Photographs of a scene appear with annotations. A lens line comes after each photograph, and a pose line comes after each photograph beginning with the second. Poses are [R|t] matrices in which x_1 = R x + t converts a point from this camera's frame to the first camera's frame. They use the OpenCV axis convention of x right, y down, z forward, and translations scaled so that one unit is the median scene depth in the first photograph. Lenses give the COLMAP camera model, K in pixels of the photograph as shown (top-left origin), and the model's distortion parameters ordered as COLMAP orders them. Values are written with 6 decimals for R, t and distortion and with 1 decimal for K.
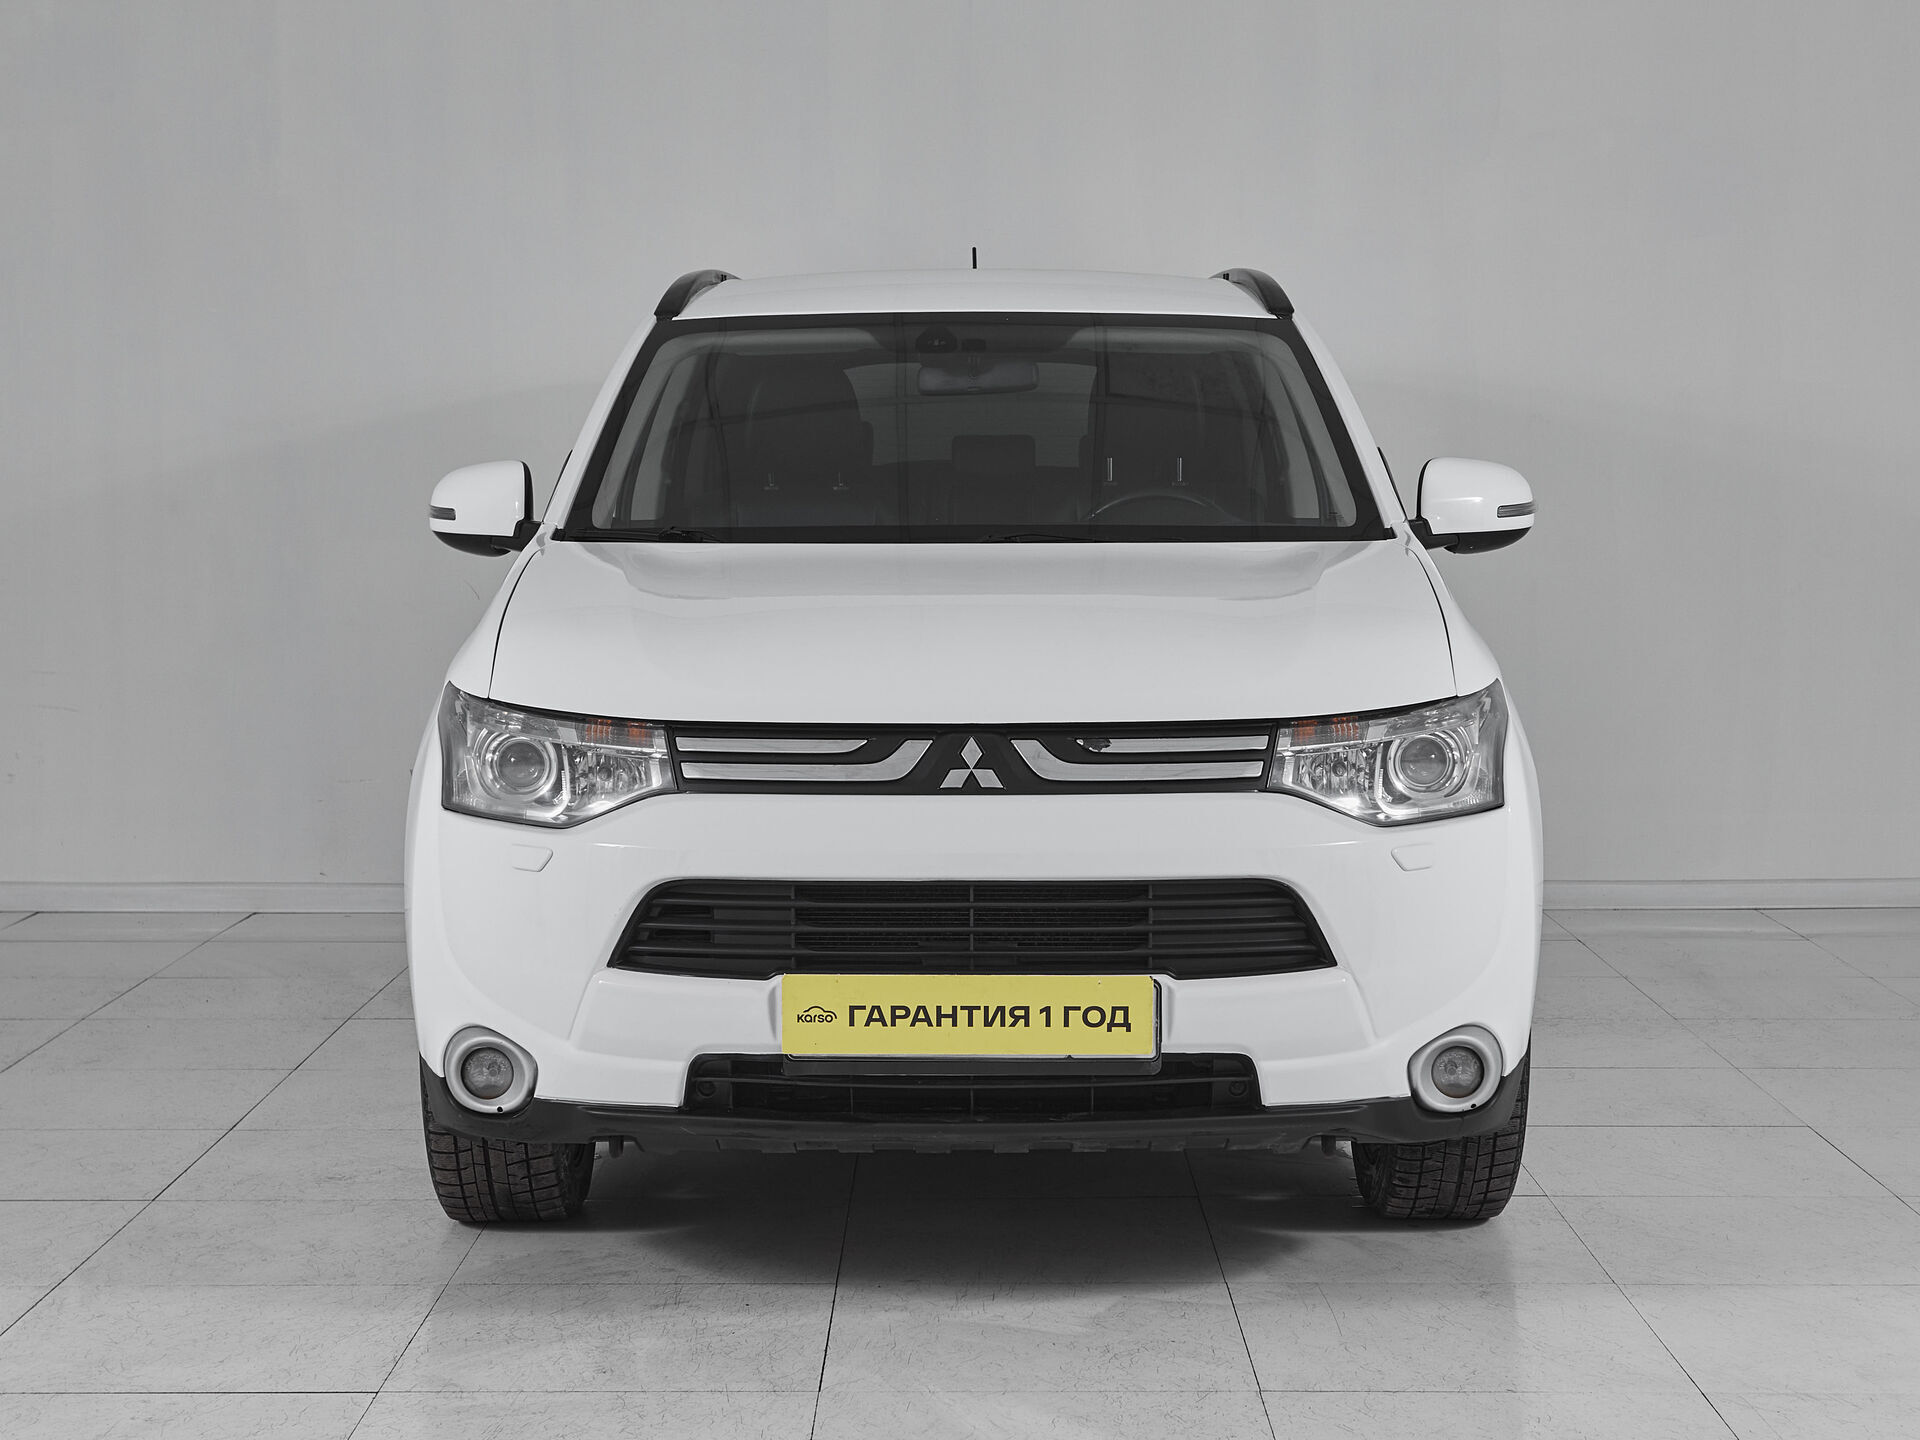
lens RADIAL K [[2984.7, 0, 916.7], [0, 2984.7, 724.8], [0, 0, 1]] dist [-0.015769, -0.033425]
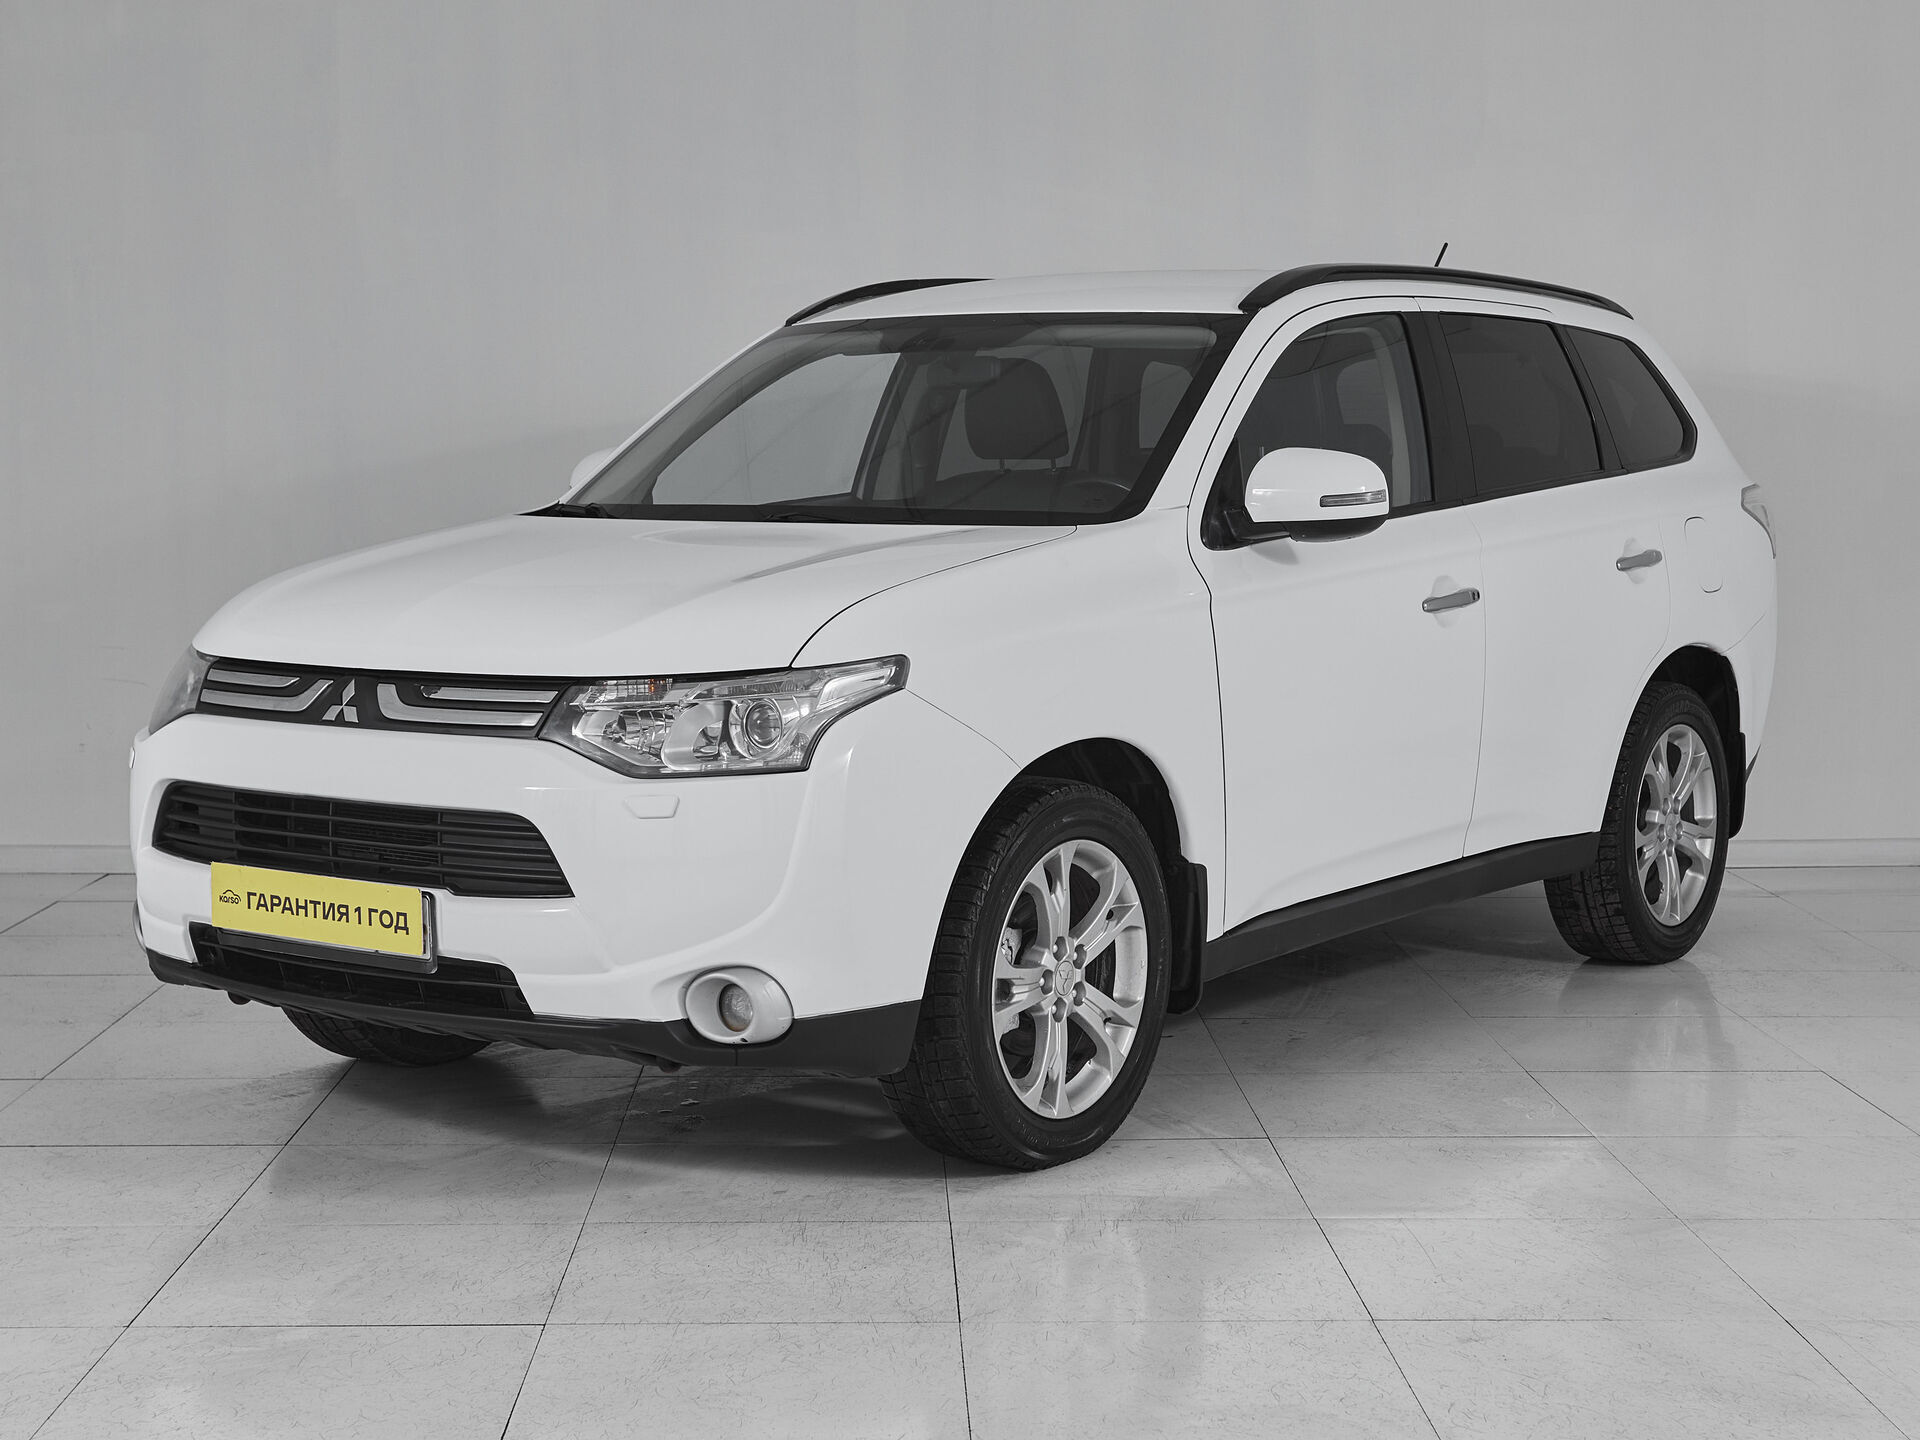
lens RADIAL K [[2984.7, 0, 916.7], [0, 2984.7, 724.8], [0, 0, 1]] dist [-0.015769, -0.033425]
pose [[0.826653, 0.057474, -0.559769, 0.880507], [-0.048317, 0.998346, 0.031152, -0.026108], [0.560634, 0.001295, 0.828063, 0.133877]]
